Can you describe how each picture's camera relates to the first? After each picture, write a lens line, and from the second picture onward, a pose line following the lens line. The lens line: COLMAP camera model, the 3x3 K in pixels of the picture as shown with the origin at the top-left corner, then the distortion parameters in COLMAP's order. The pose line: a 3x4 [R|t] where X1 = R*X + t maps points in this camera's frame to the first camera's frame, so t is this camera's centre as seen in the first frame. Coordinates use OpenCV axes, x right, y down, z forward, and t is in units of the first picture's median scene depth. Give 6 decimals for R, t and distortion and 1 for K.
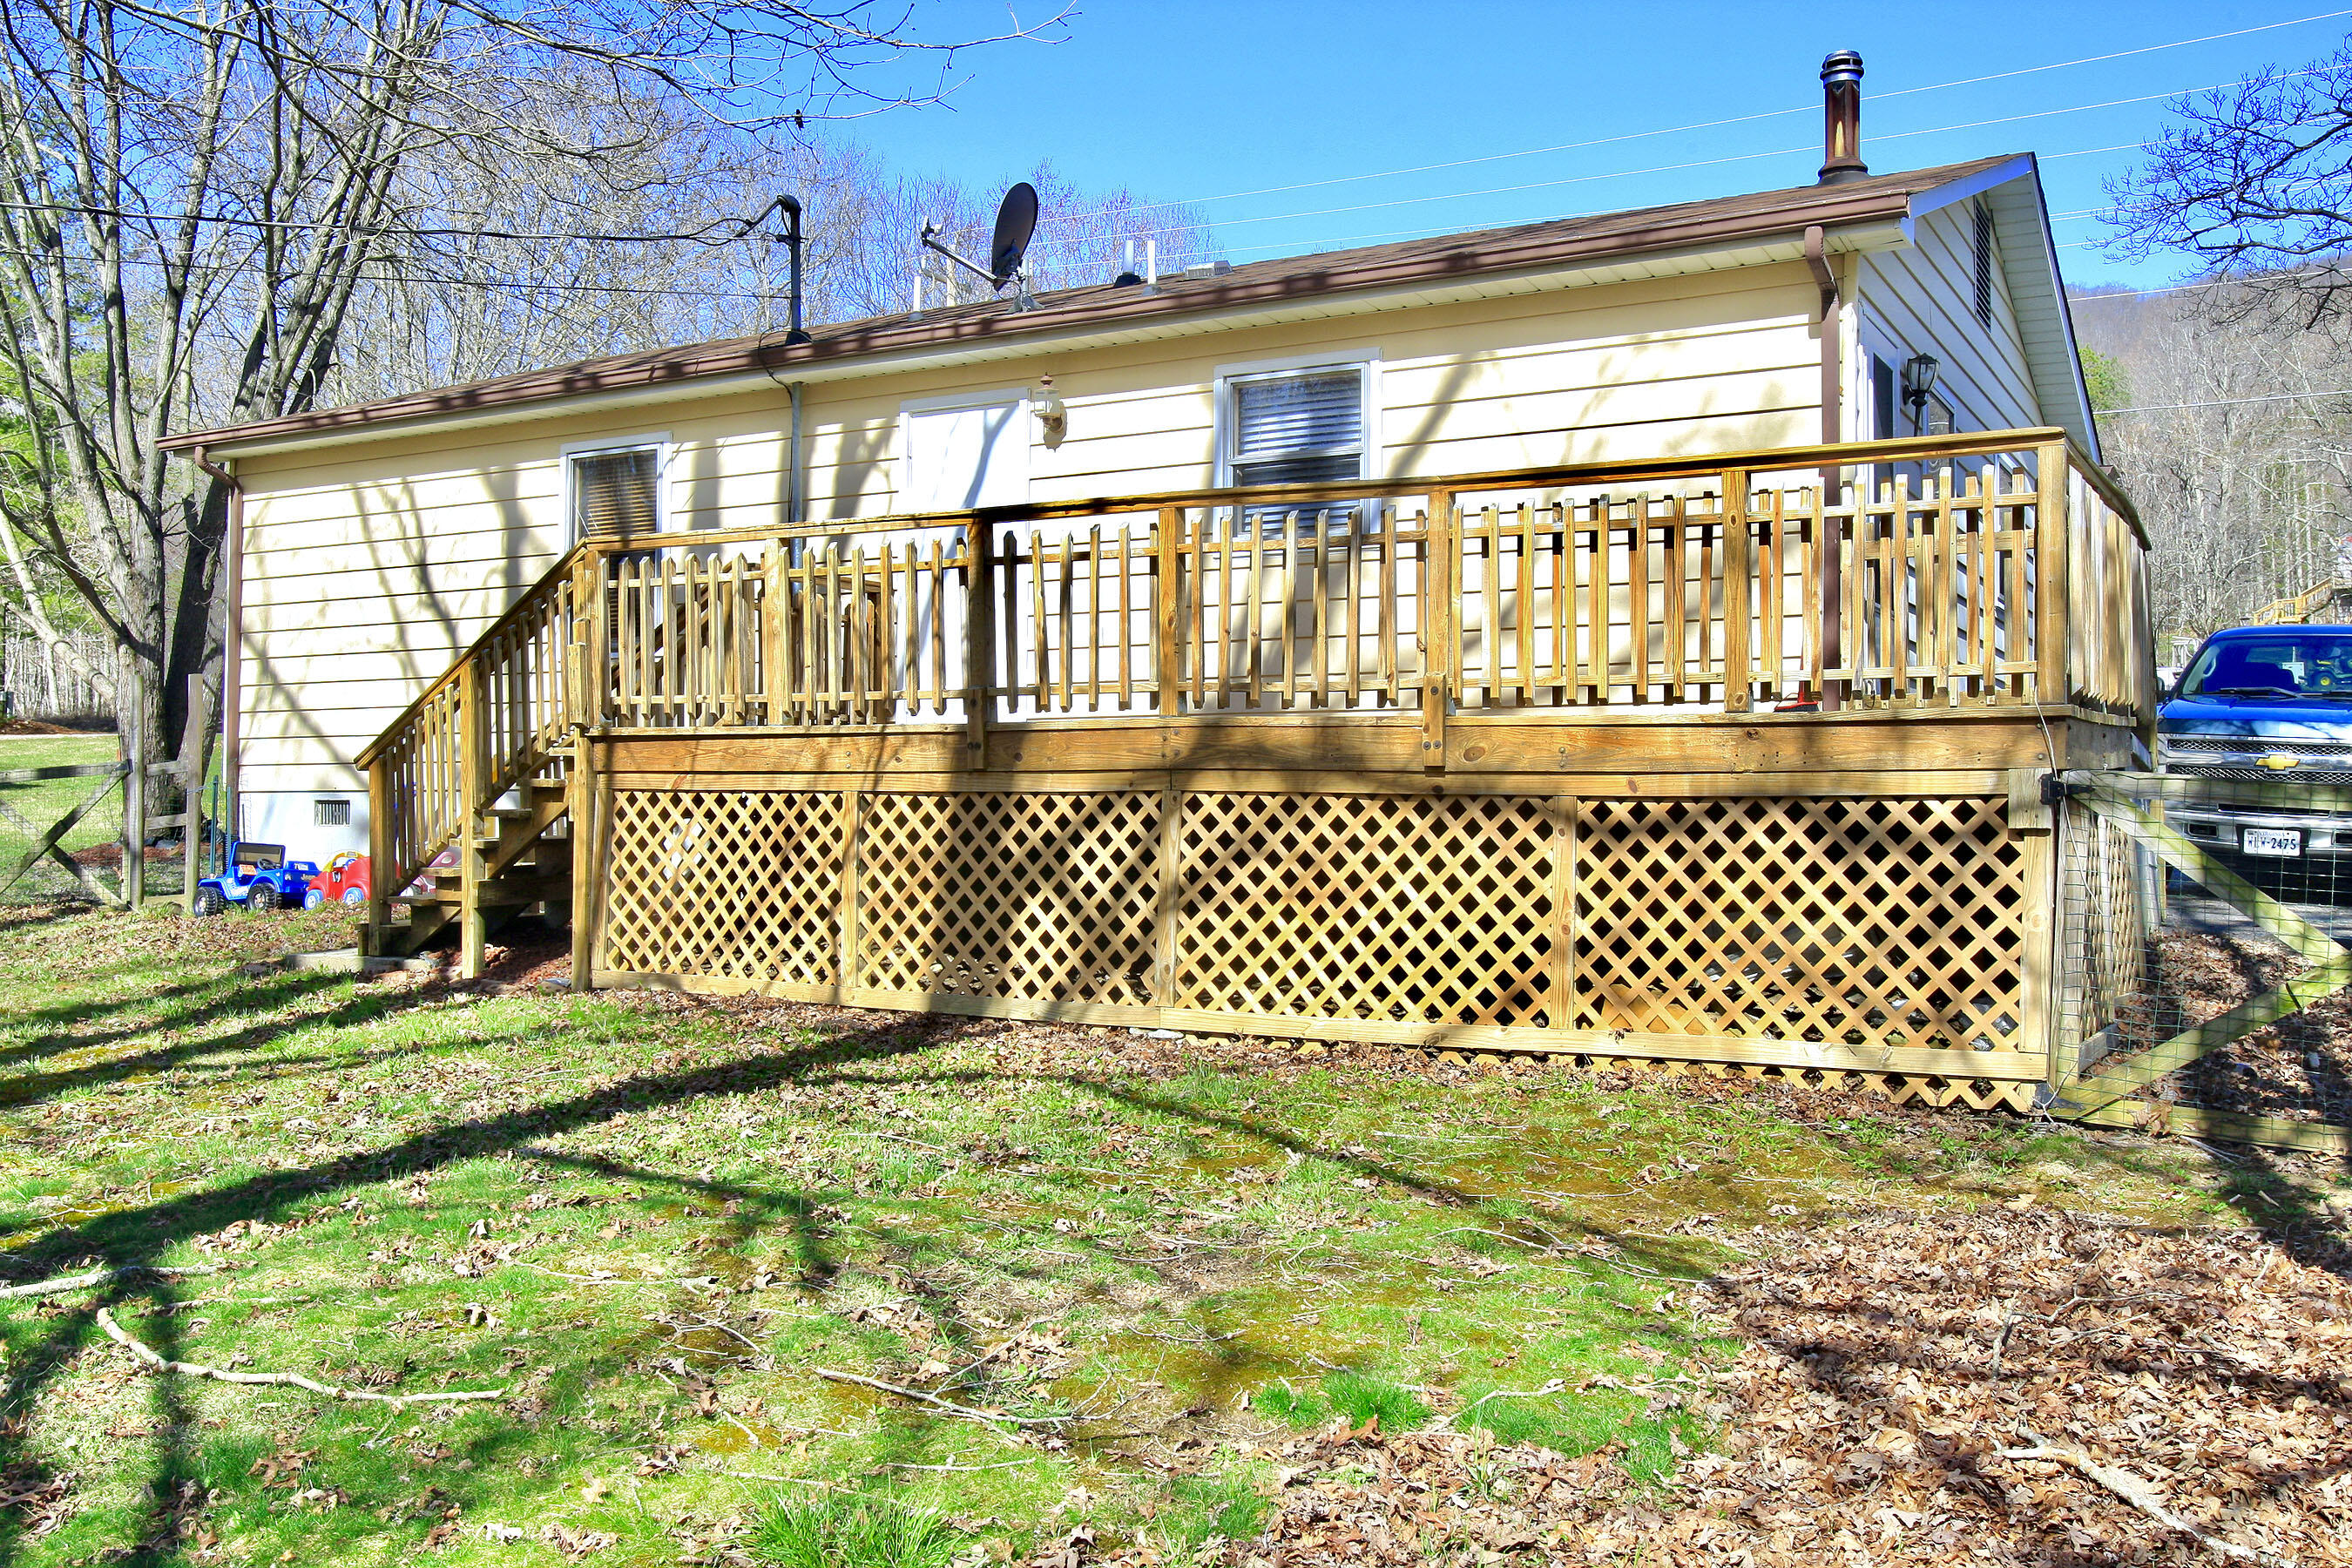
lens RADIAL K [[2132.2, 0, 1176.0], [0, 2132.2, 784.0], [0, 0, 1]] dist [-0.045047, 0.001484]
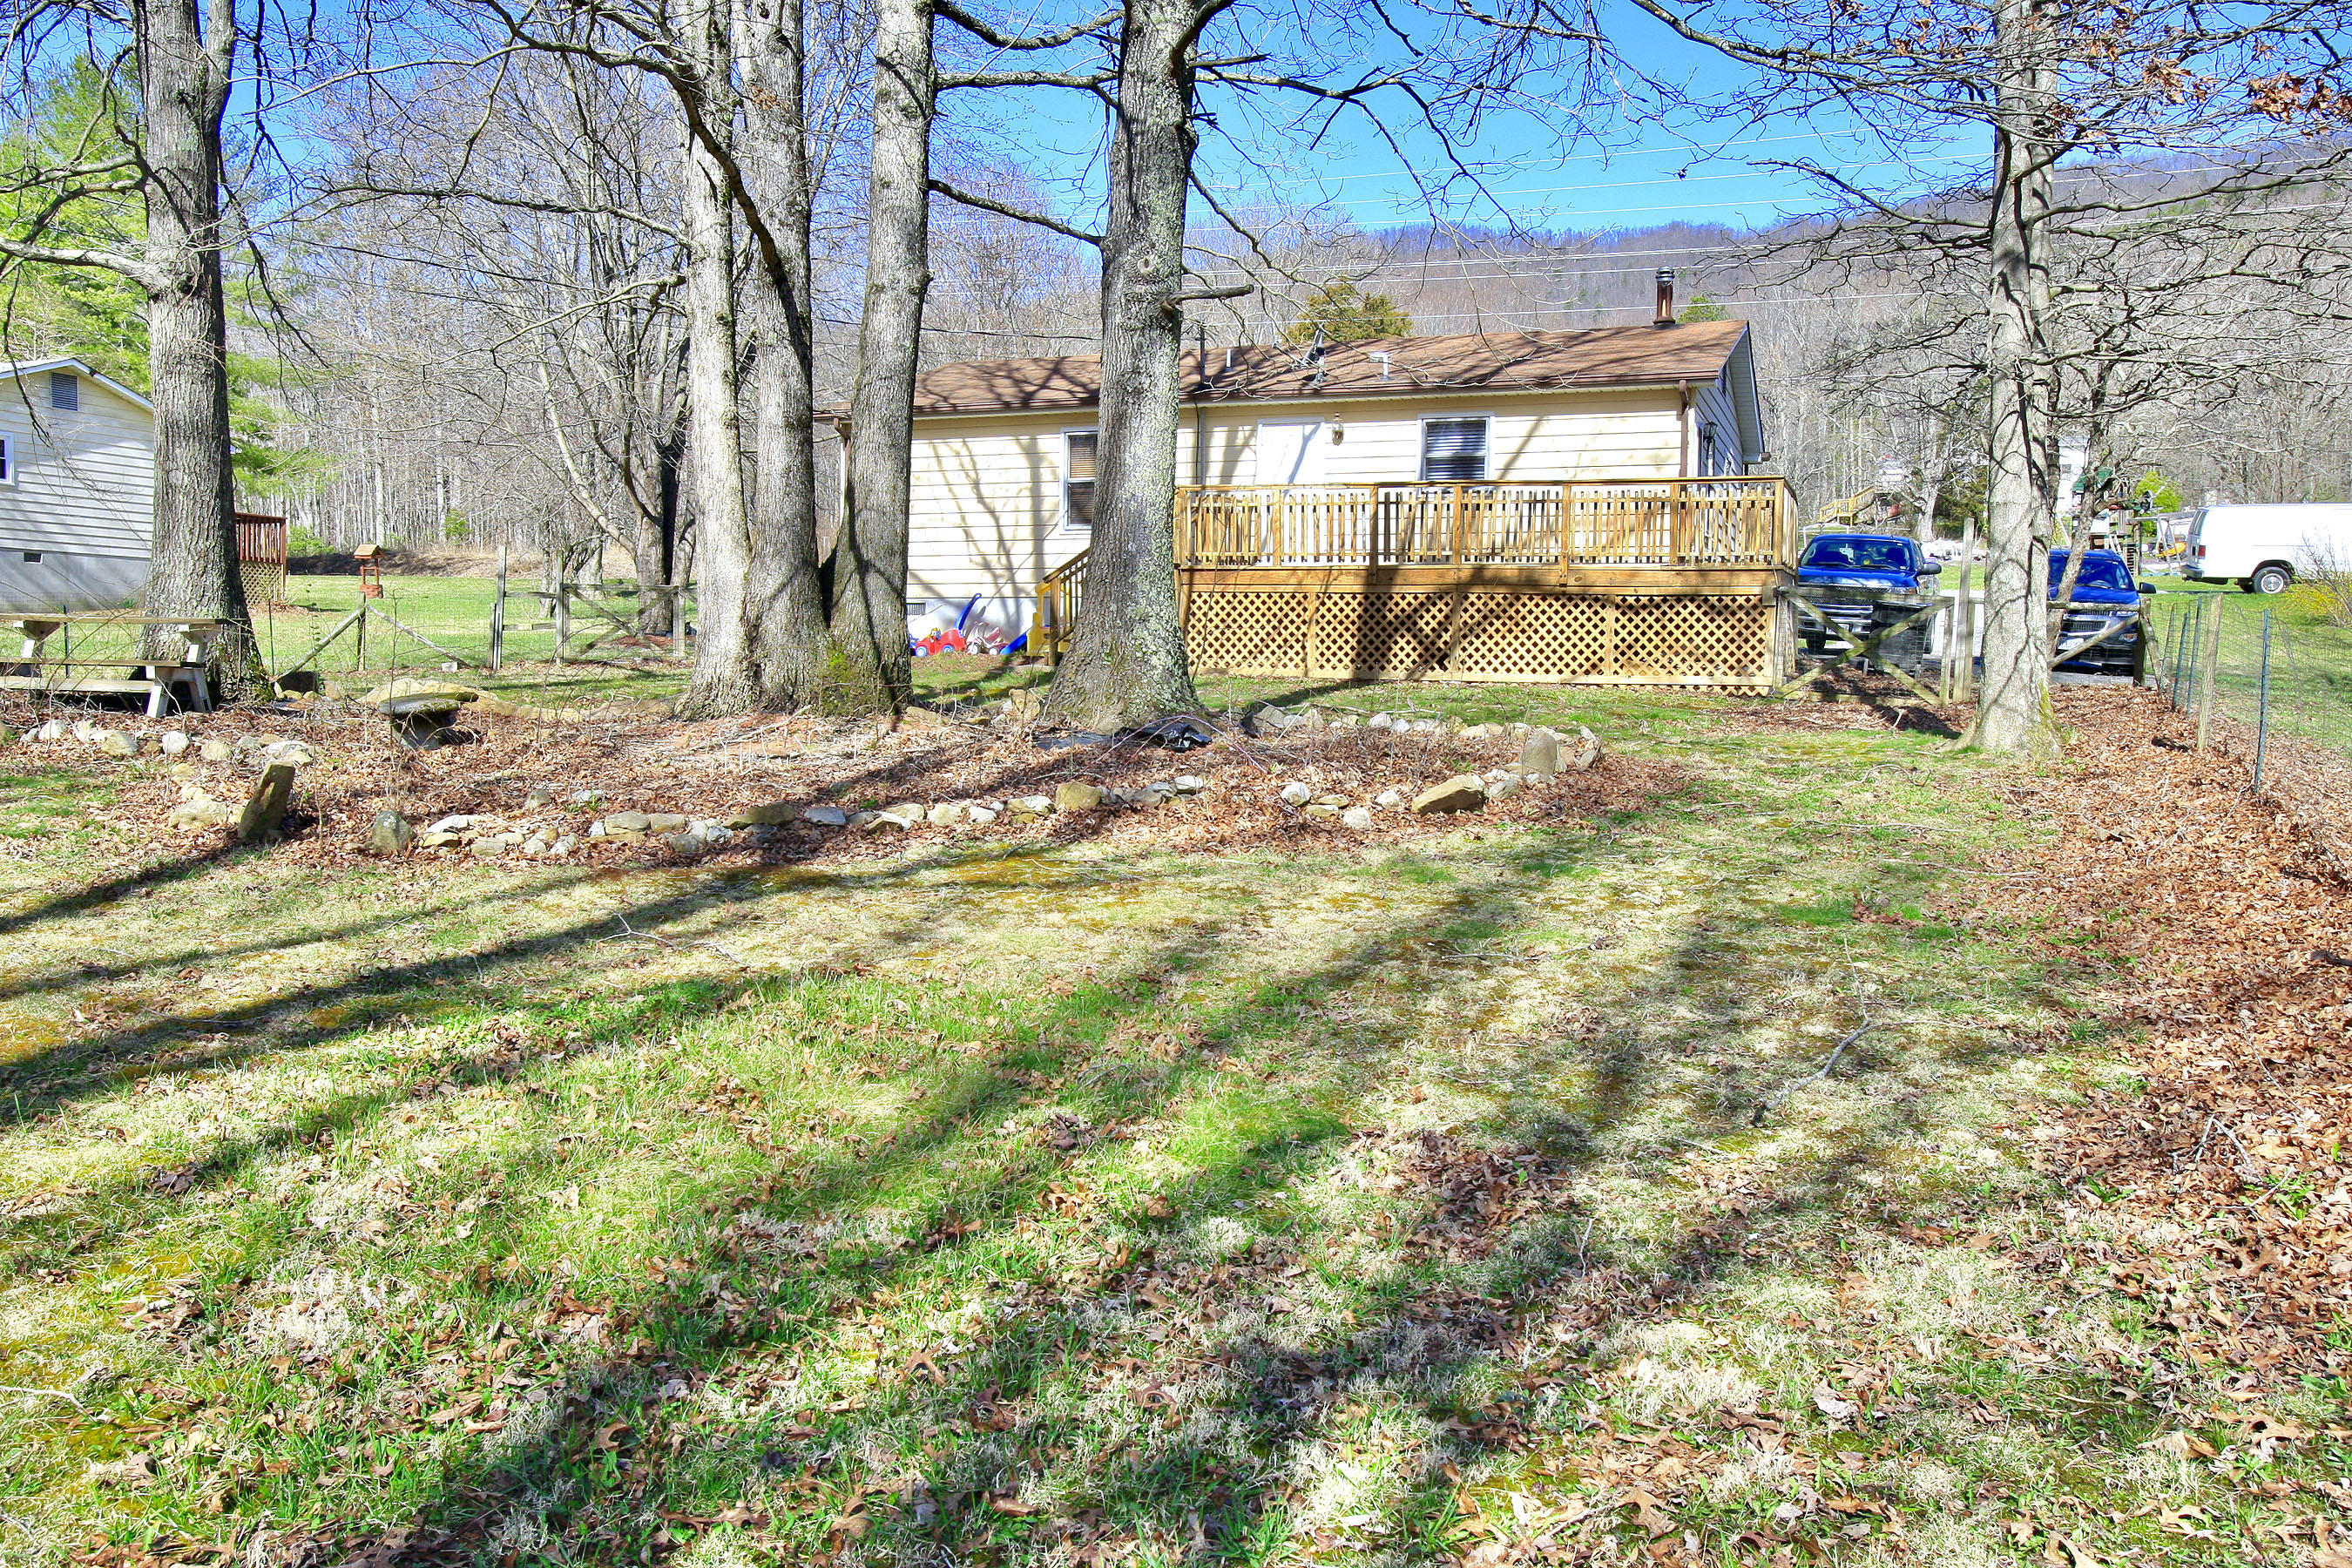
lens RADIAL K [[1846.4, 0, 1176.0], [0, 1846.4, 784.0], [0, 0, 1]] dist [-0.086236, -0.000036]
pose [[0.990473, 0.000070, 0.137707, -0.681406], [-0.010970, 0.996862, 0.078396, 0.067036], [-0.137269, -0.079160, 0.987366, -1.276314]]
